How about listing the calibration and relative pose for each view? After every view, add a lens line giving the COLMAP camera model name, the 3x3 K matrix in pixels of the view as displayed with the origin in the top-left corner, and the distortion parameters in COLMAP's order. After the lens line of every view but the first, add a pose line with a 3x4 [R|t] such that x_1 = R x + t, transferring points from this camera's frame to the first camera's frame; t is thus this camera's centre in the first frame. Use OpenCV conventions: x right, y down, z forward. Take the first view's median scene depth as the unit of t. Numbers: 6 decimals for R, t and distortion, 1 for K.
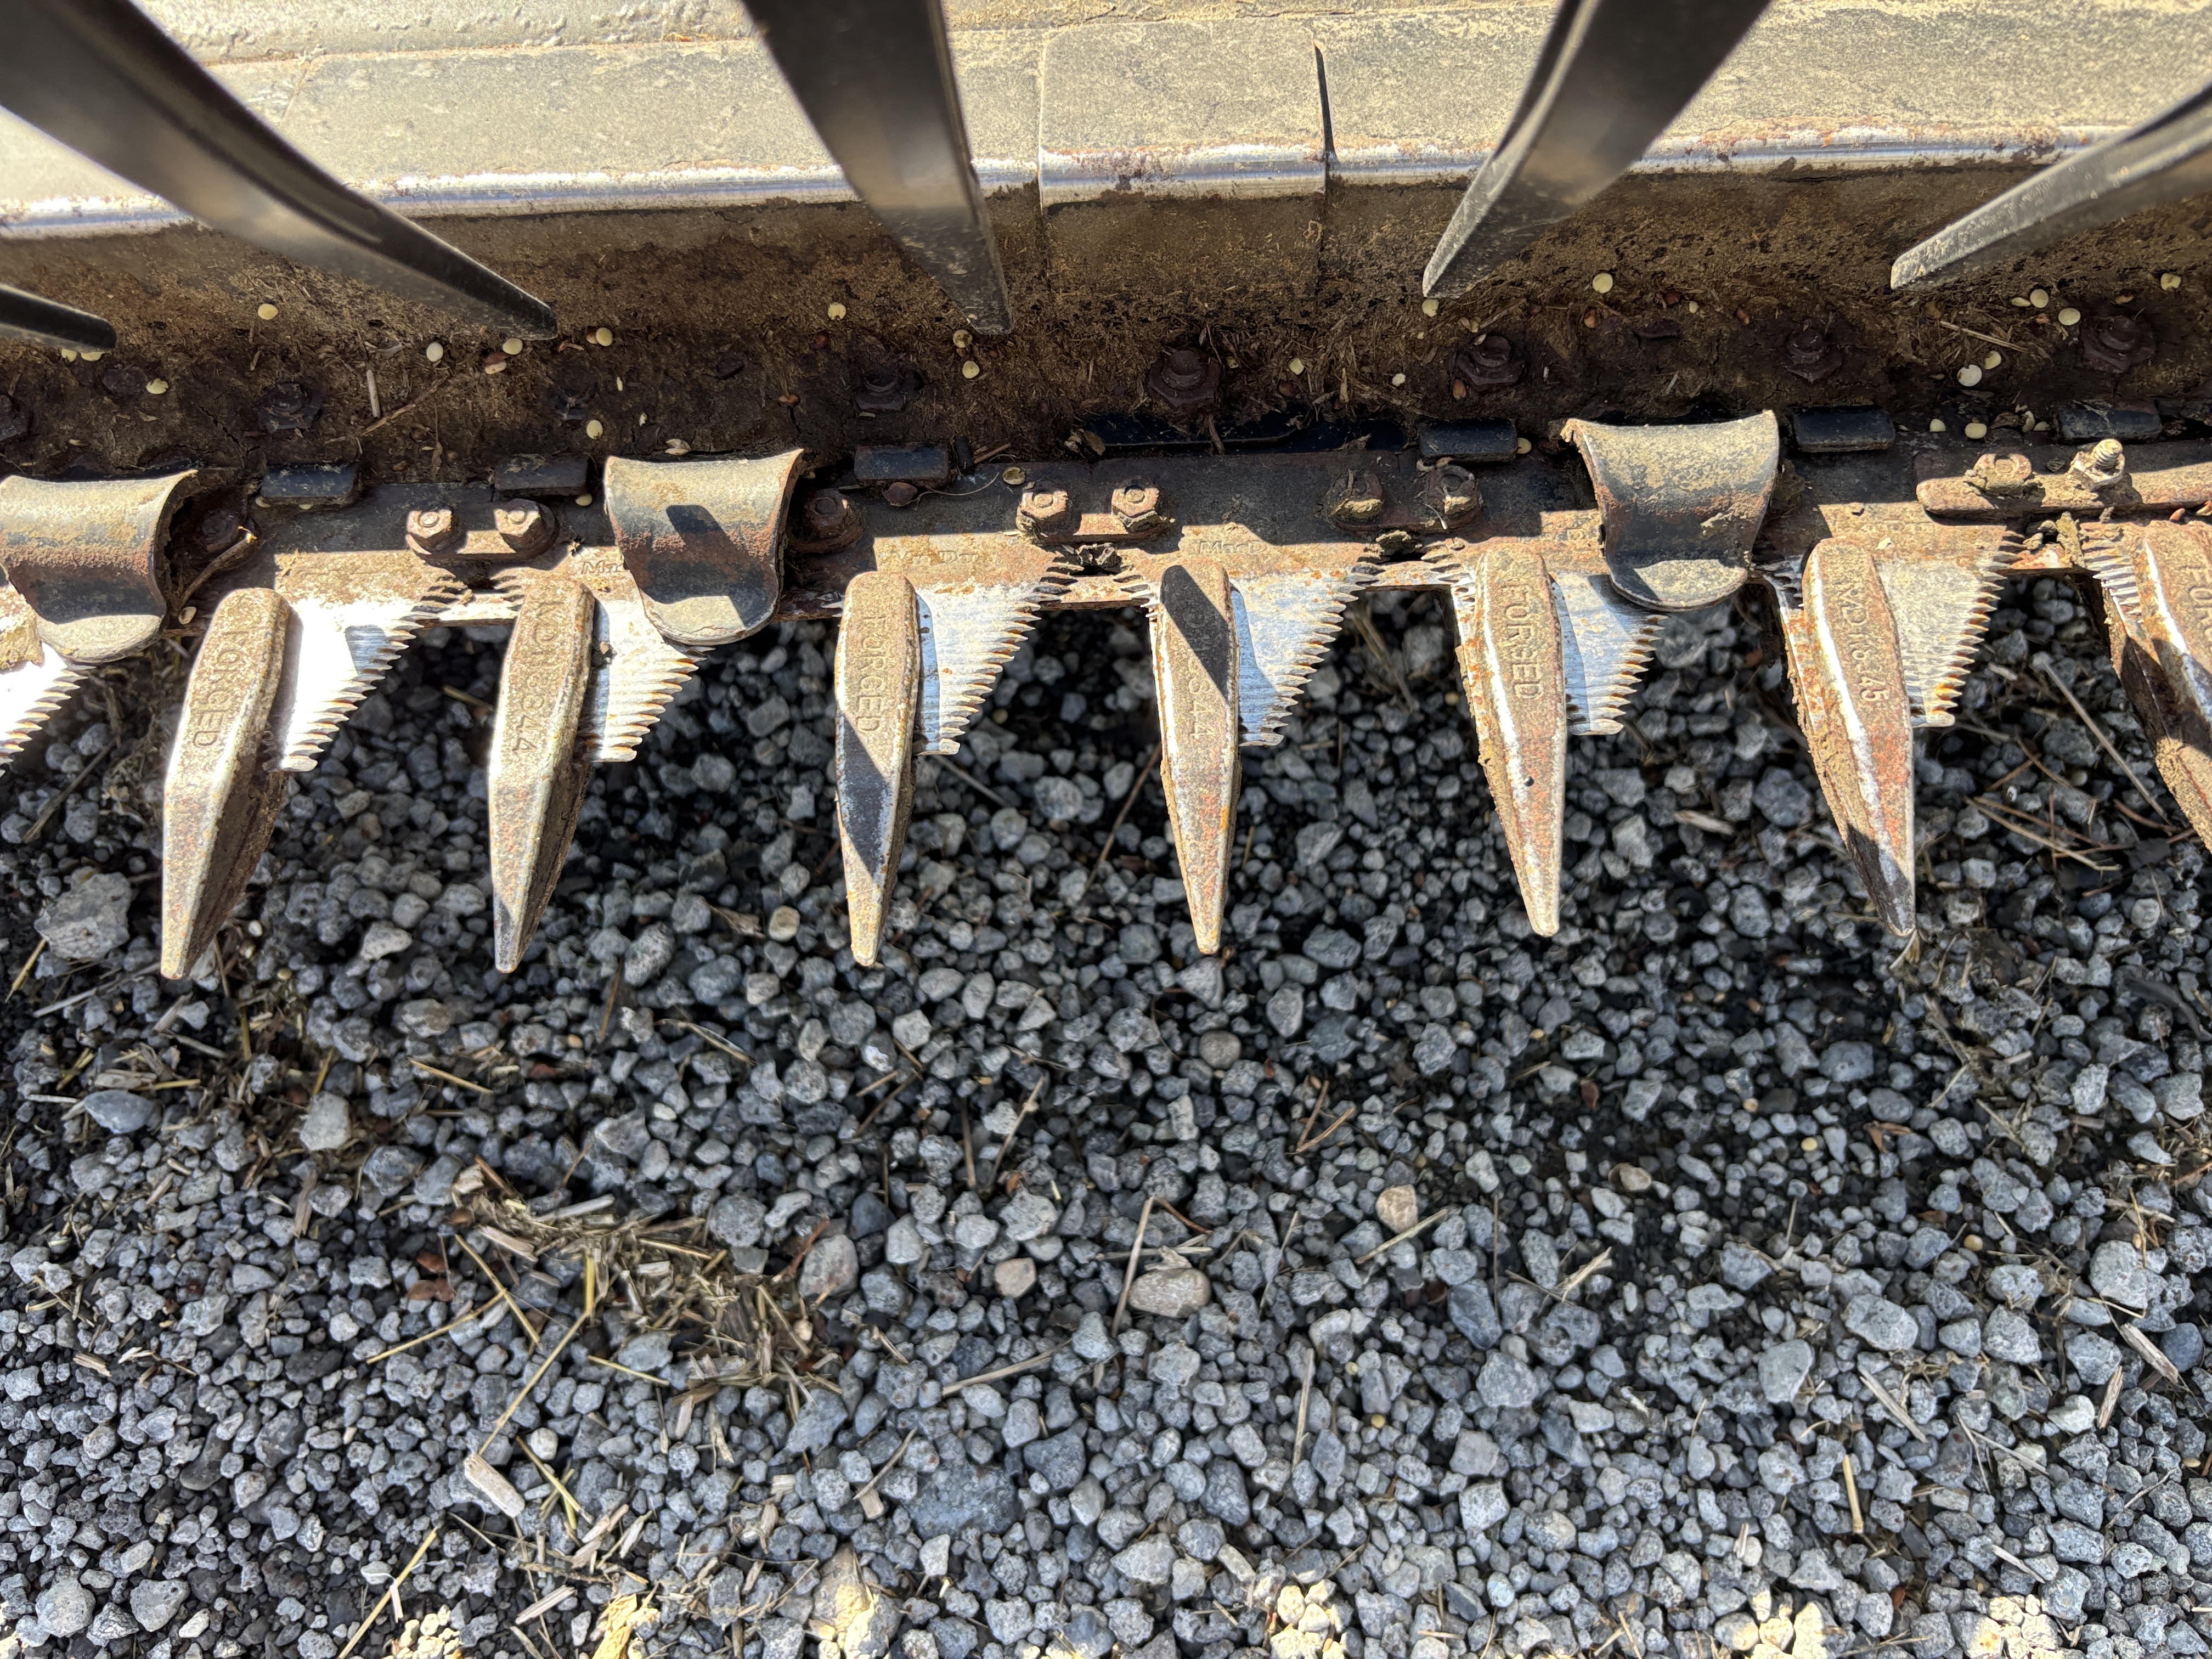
lens RADIAL K [[1682.1, 0, 1152.8], [0, 1682.1, 814.3], [0, 0, 1]] dist [0.014610, -0.032309]
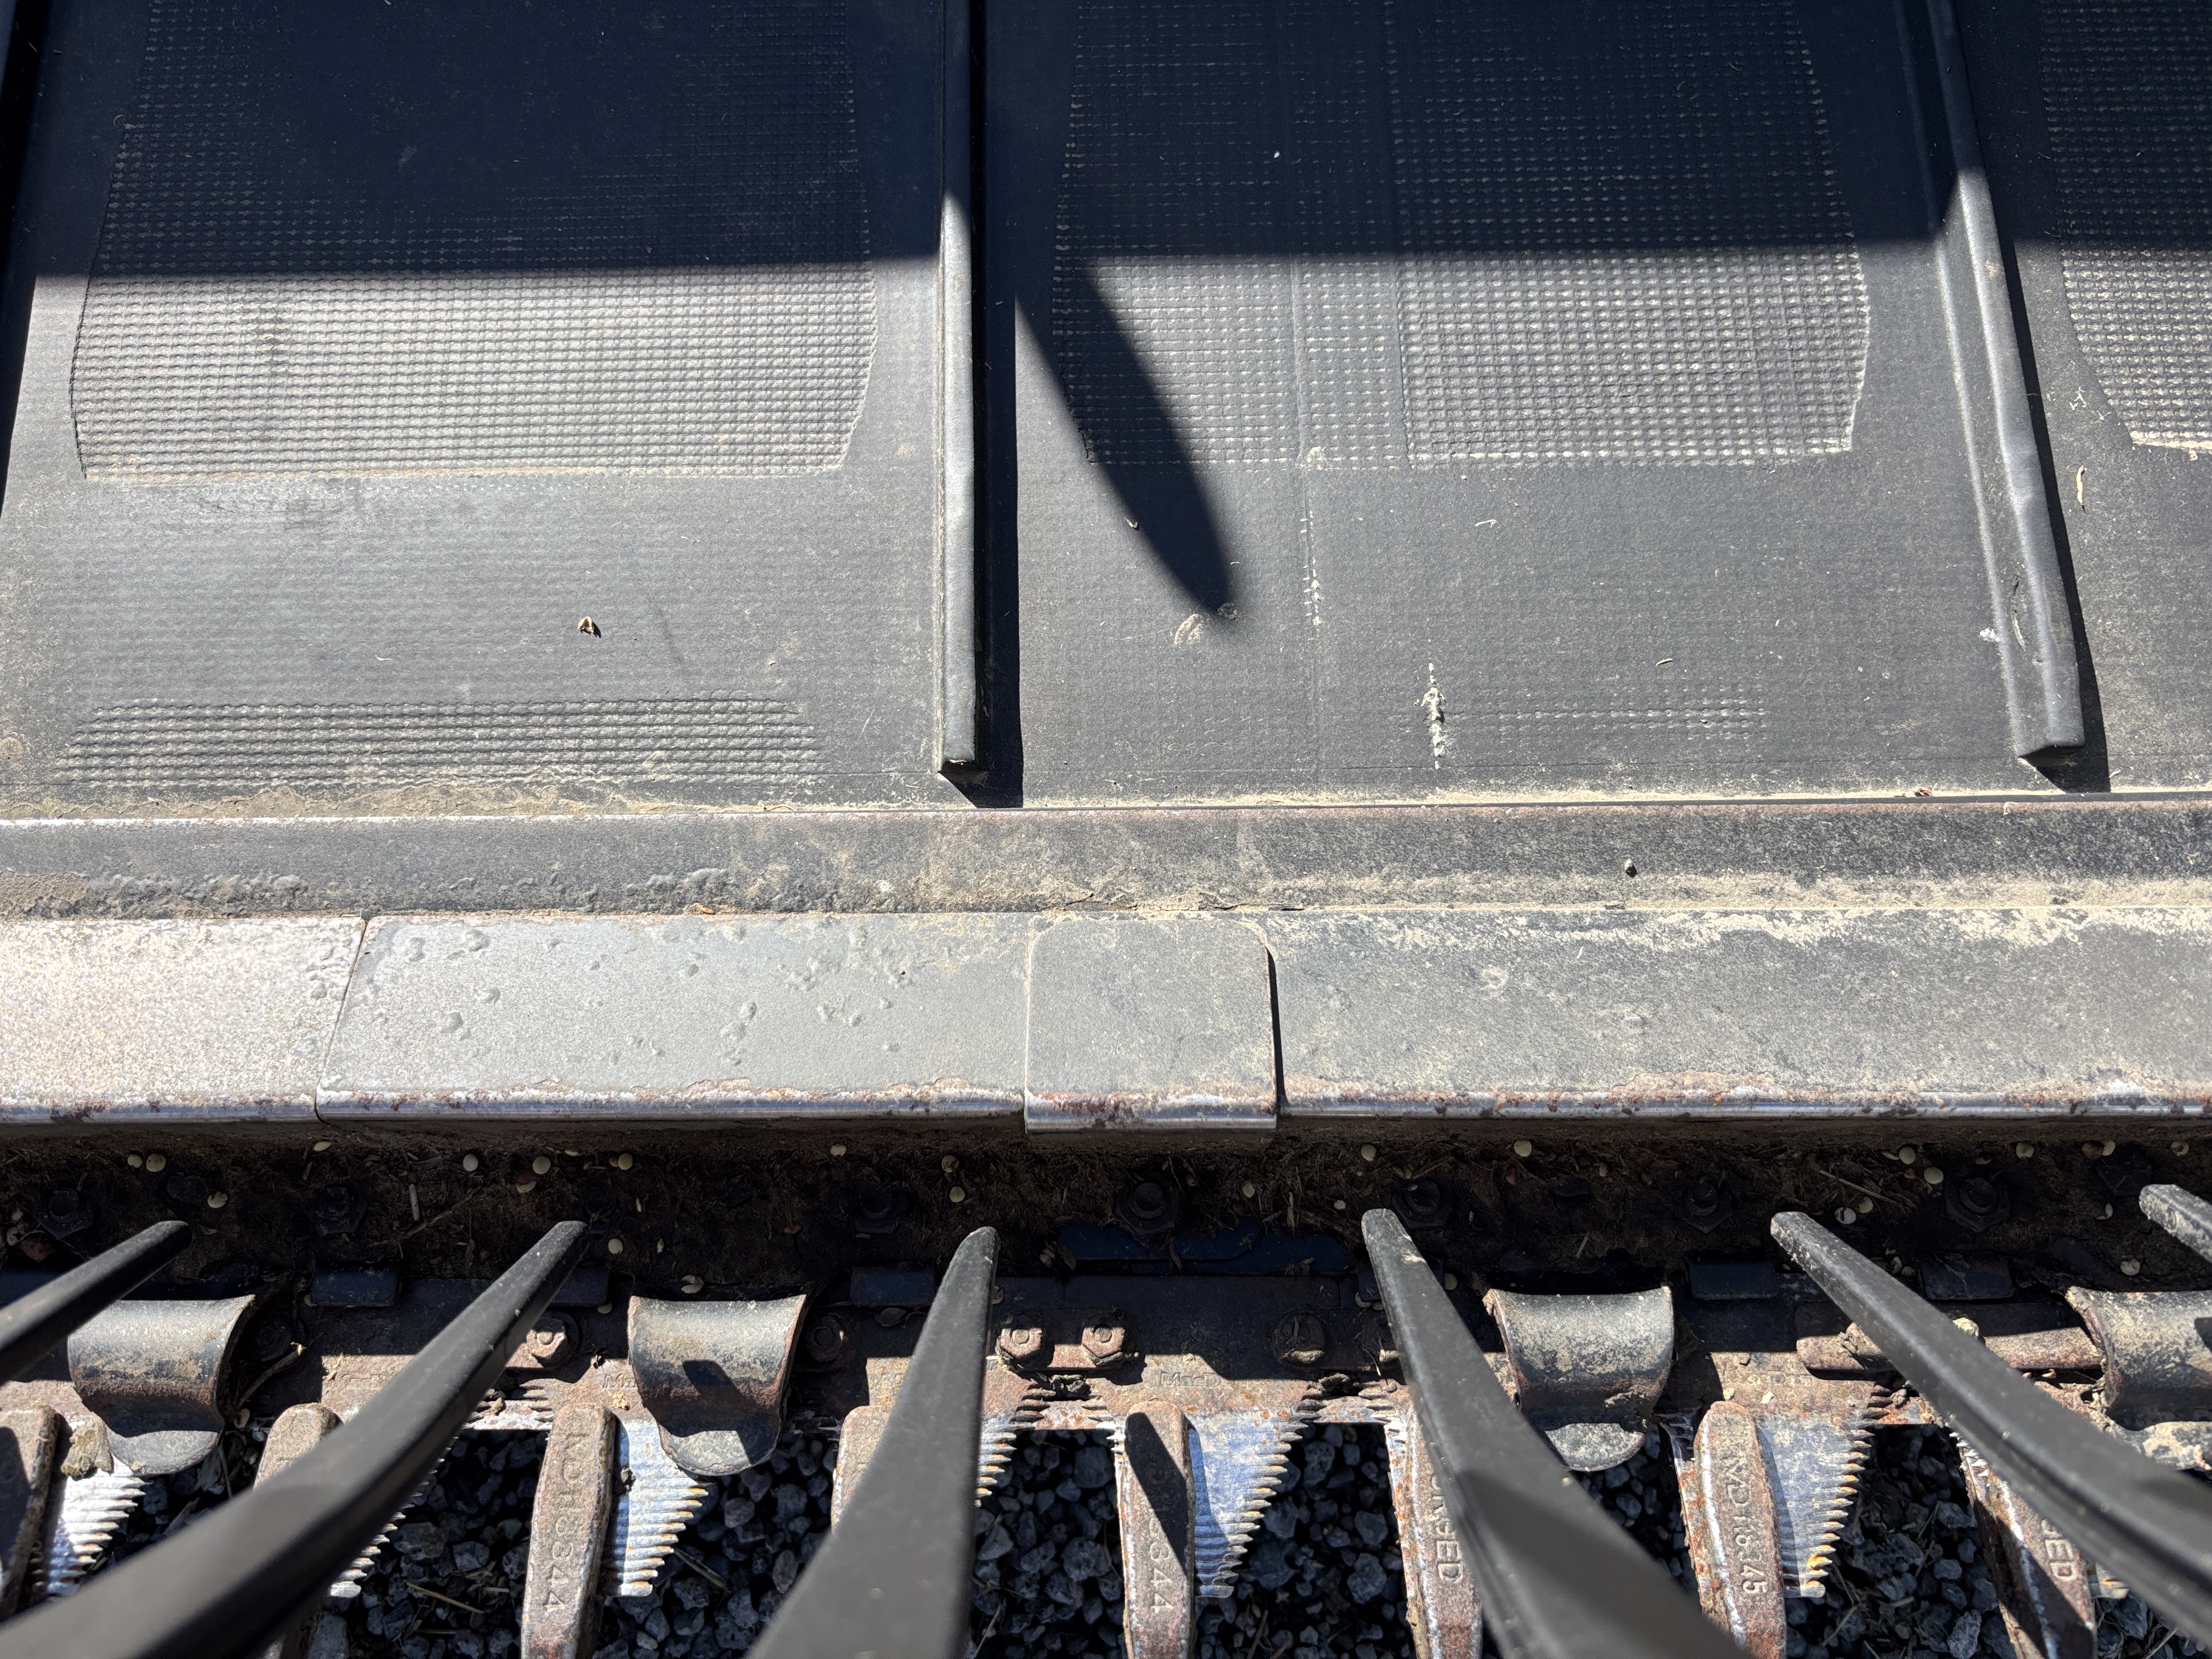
lens RADIAL K [[1687.9, 0, 1121.0], [0, 1687.9, 808.3], [0, 0, 1]] dist [-0.003521, 0.001165]
pose [[0.999755, 0.012291, 0.018410, -0.023657], [-0.012075, 0.999857, -0.011799, -0.522561], [-0.018552, 0.011574, 0.999761, -0.122728]]
